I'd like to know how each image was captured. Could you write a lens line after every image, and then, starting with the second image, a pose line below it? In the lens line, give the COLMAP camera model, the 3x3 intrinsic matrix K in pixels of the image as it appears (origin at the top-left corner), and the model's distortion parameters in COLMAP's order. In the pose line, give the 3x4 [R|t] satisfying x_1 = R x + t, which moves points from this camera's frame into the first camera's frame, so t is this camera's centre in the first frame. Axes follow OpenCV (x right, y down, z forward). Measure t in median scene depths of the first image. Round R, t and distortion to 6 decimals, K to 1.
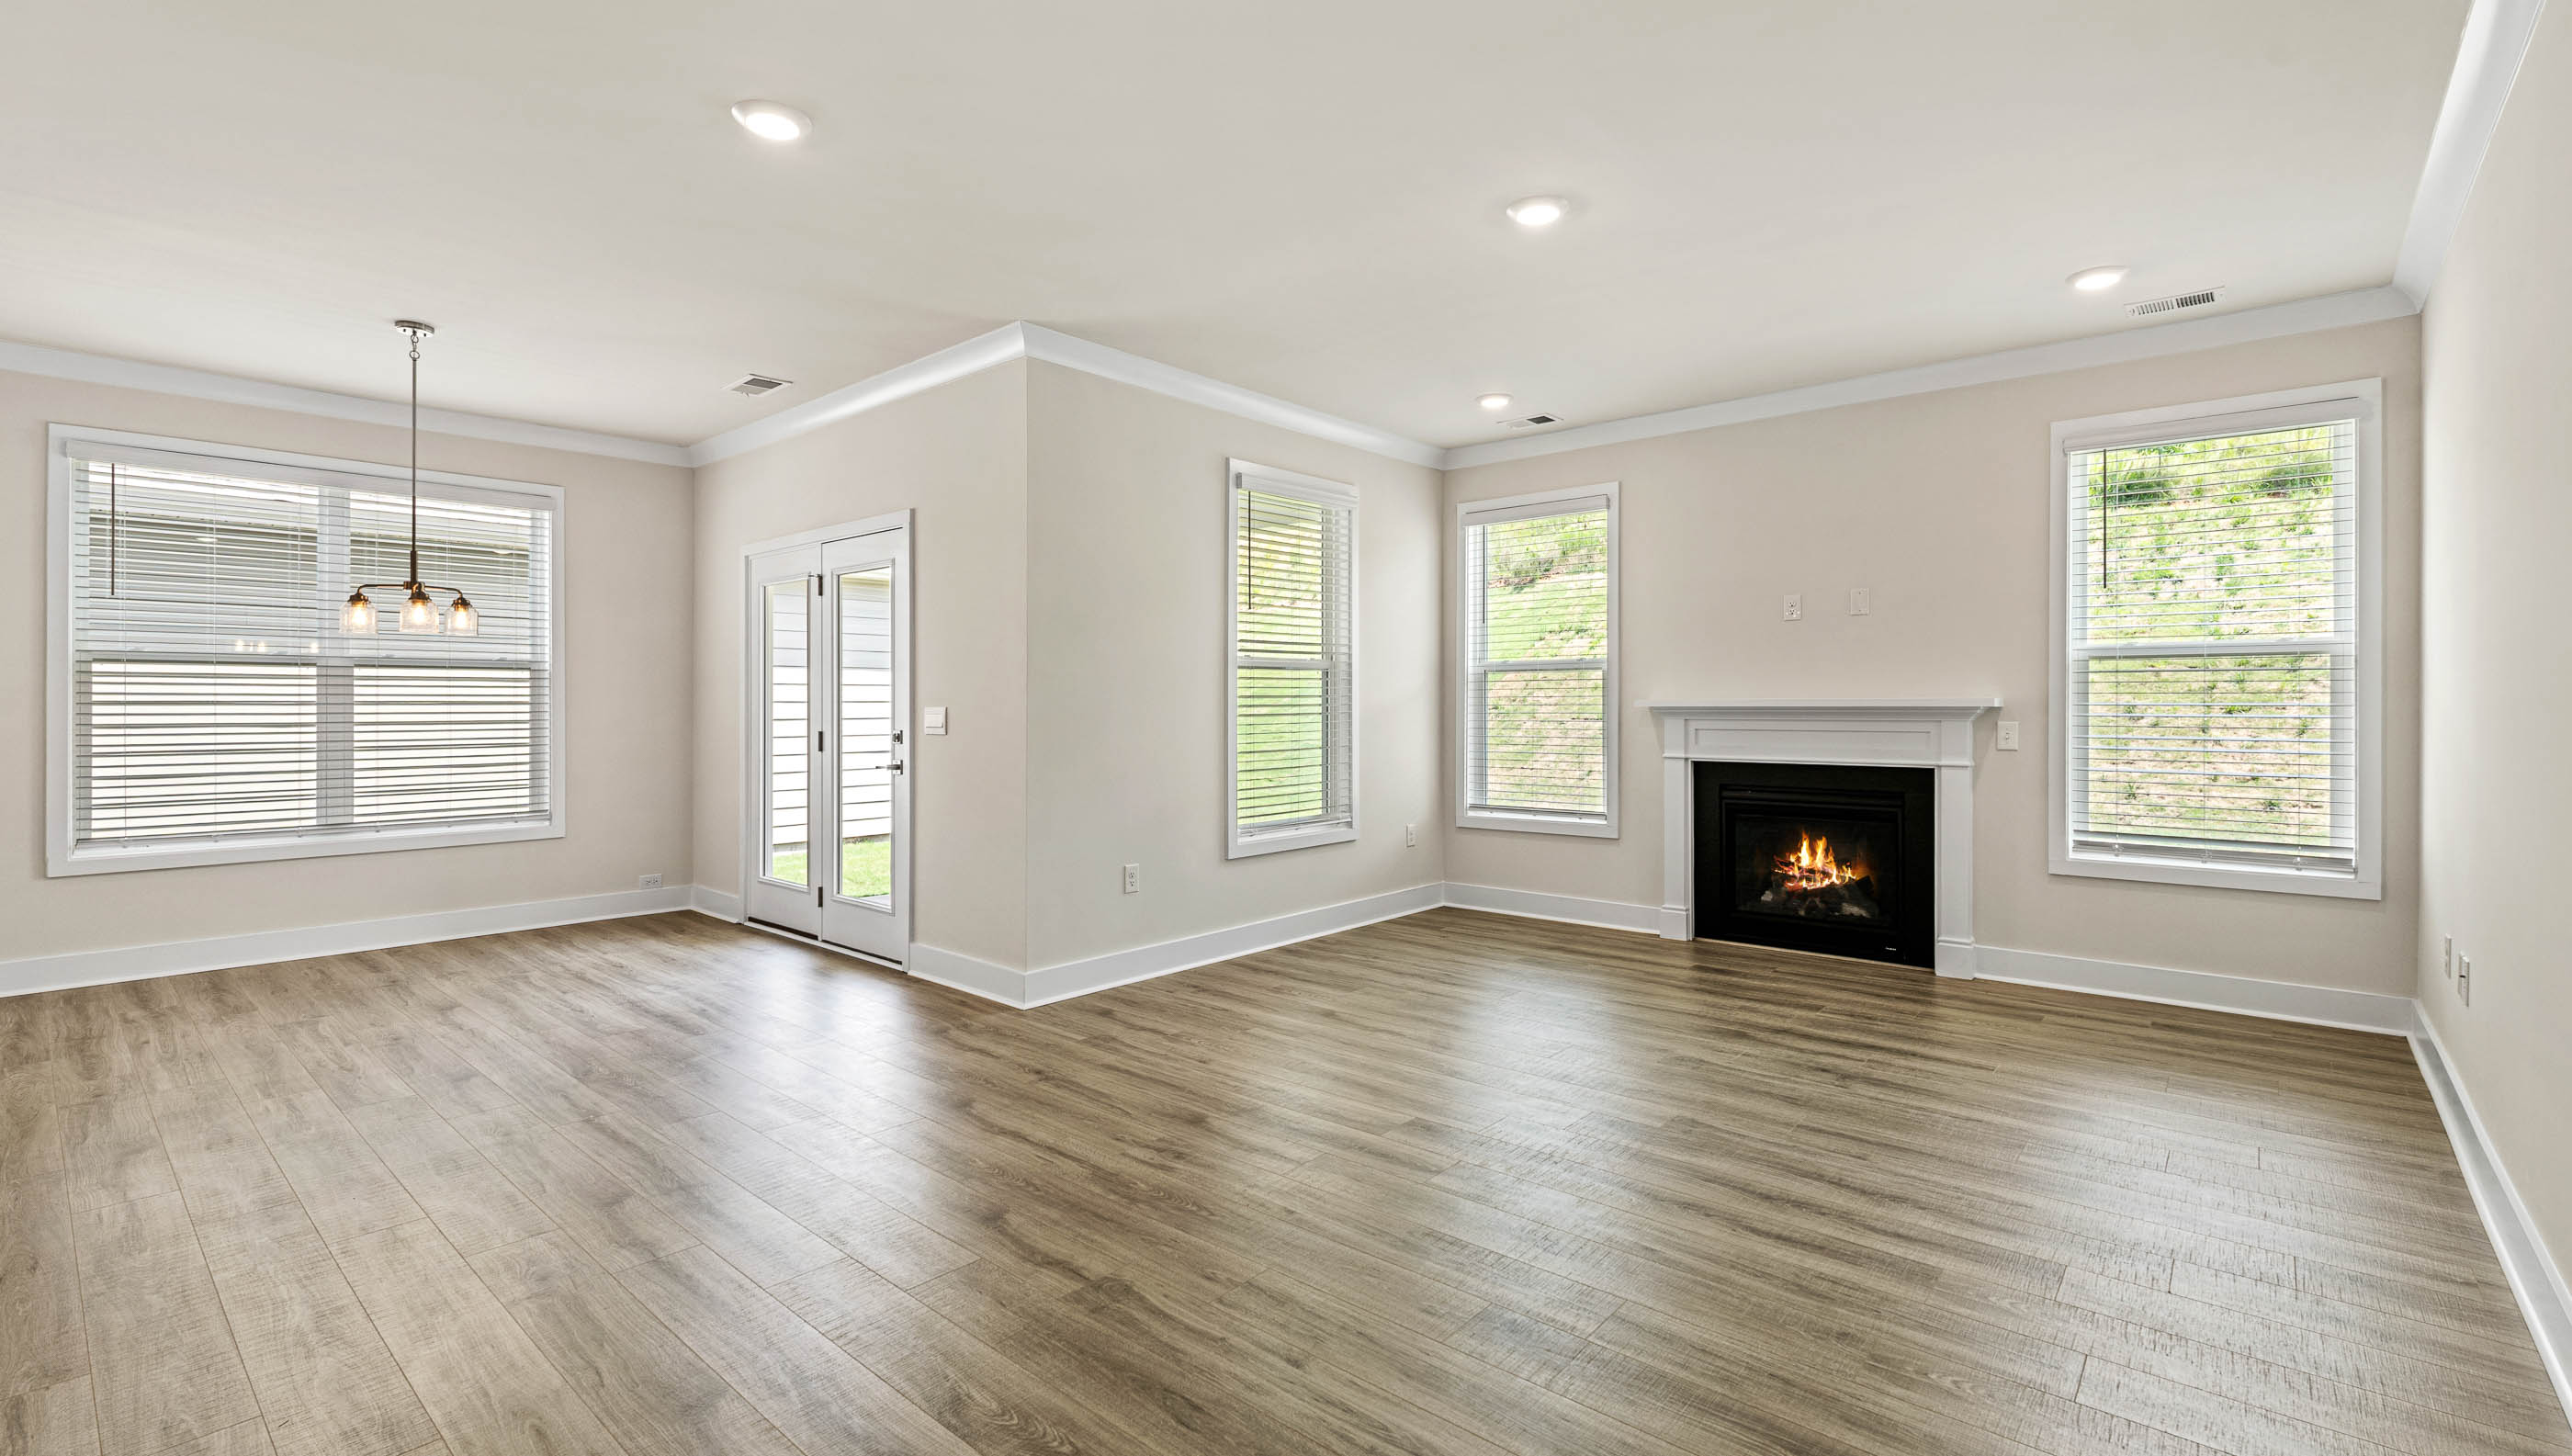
lens RADIAL K [[1128.9, 0, 1284.9], [0, 1128.9, 708.1], [0, 0, 1]] dist [0.000083, 0.000036]
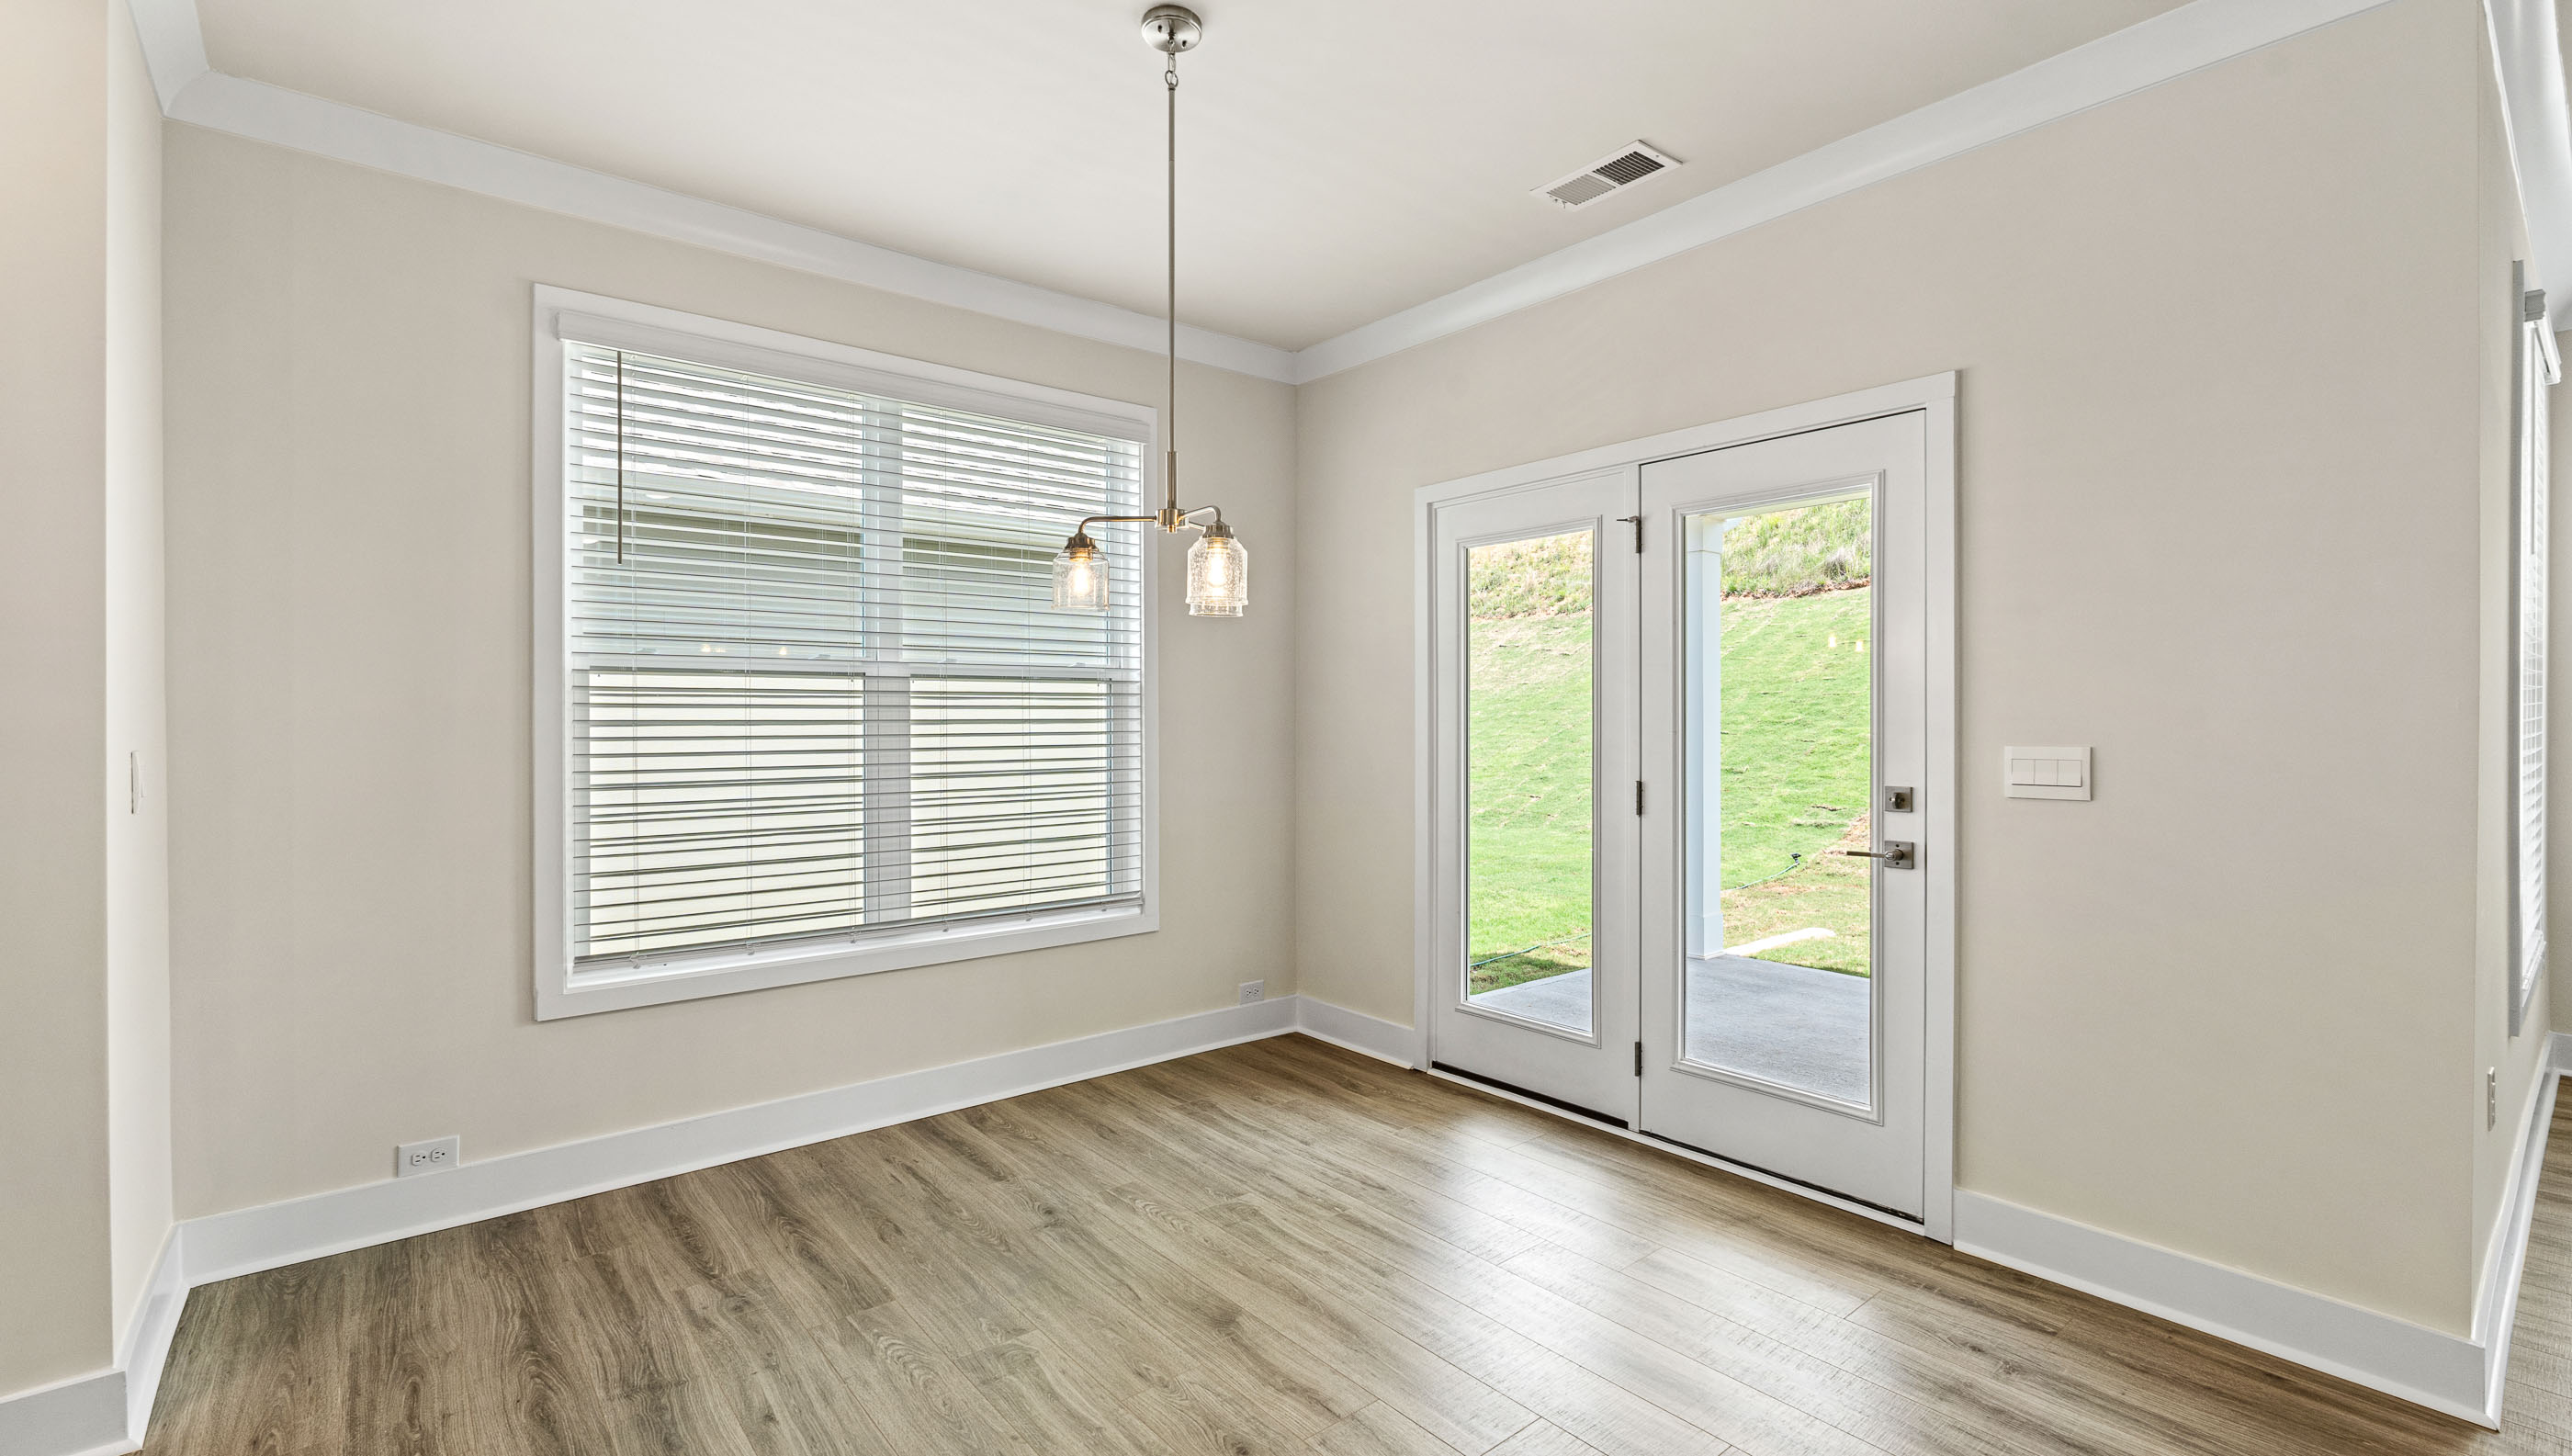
lens RADIAL K [[1128.9, 0, 1292.6], [0, 1128.9, 729.9], [0, 0, 1]] dist [0.000083, 0.000036]
pose [[0.987872, 0.000357, -0.155273, -0.565257], [0.000729, 0.999976, 0.006941, -0.011961], [0.155271, -0.006970, 0.987847, 0.435281]]
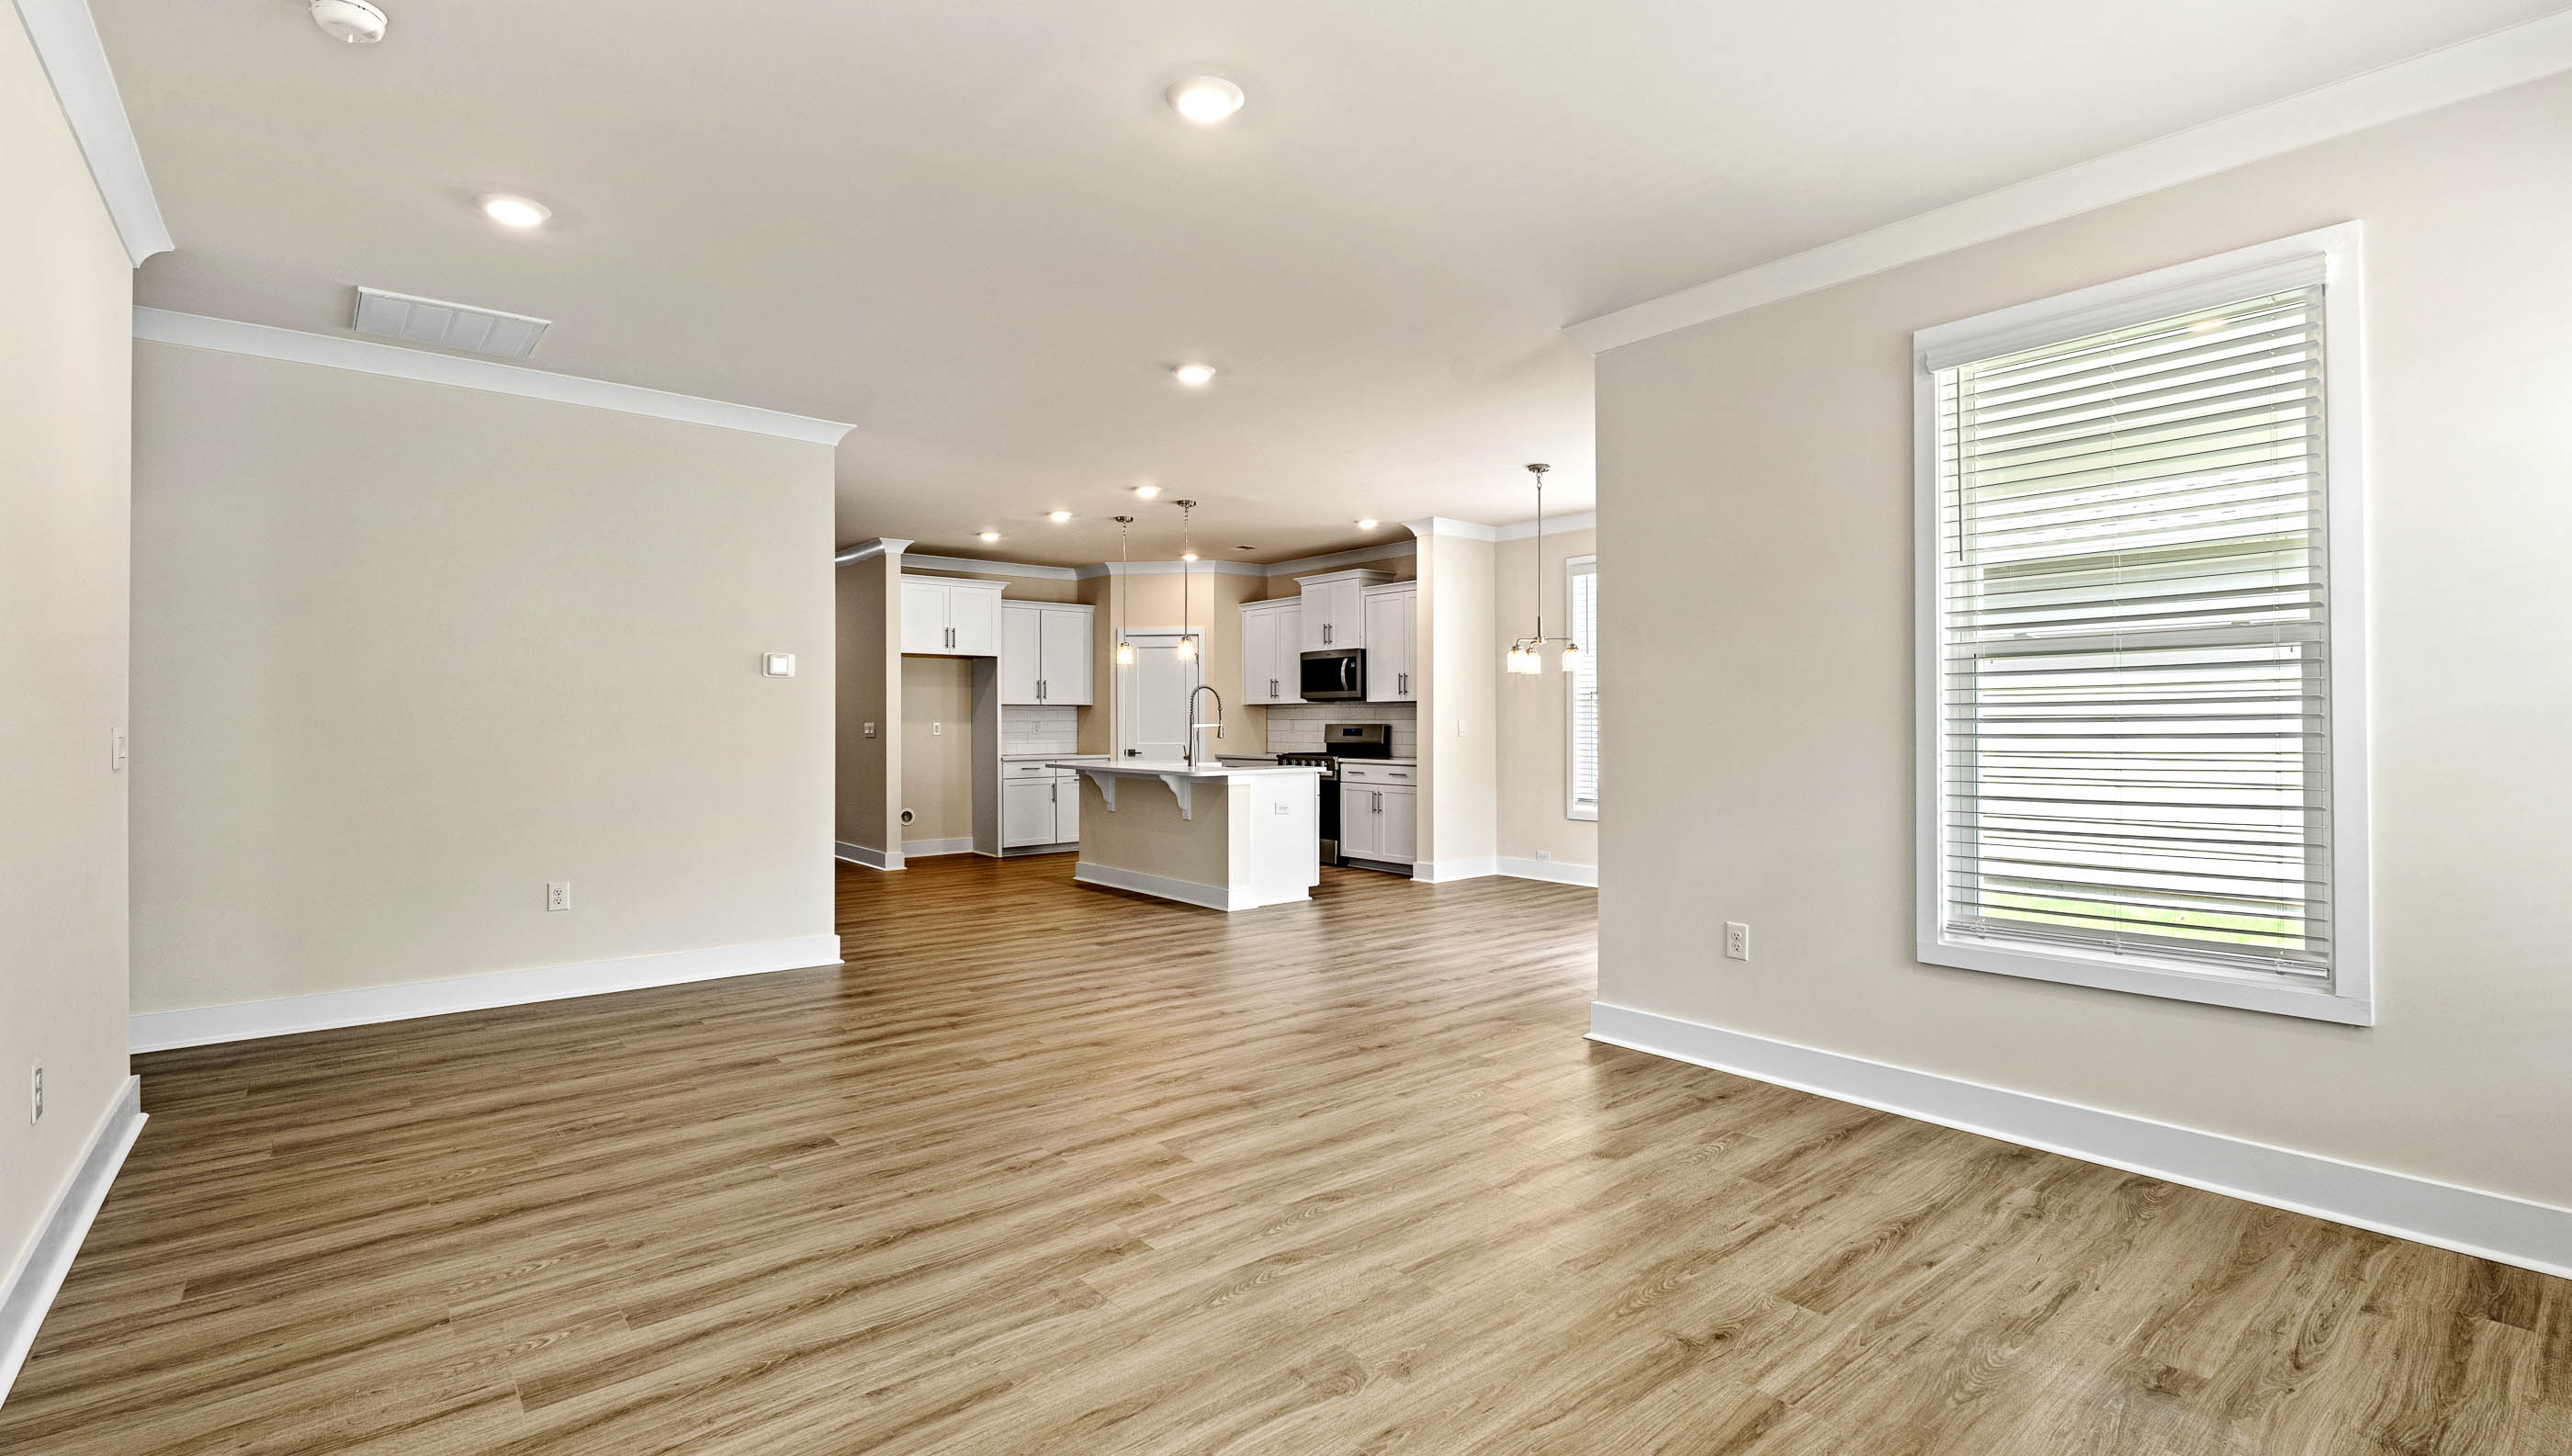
lens RADIAL K [[1128.9, 0, 1282.3], [0, 1128.9, 736.1], [0, 0, 1]] dist [0.000083, 0.000036]
pose [[-0.157348, 0.013348, -0.987453, 0.675525], [0.001706, 0.999911, 0.013245, -0.002180], [0.987542, 0.000399, -0.157357, 0.802762]]
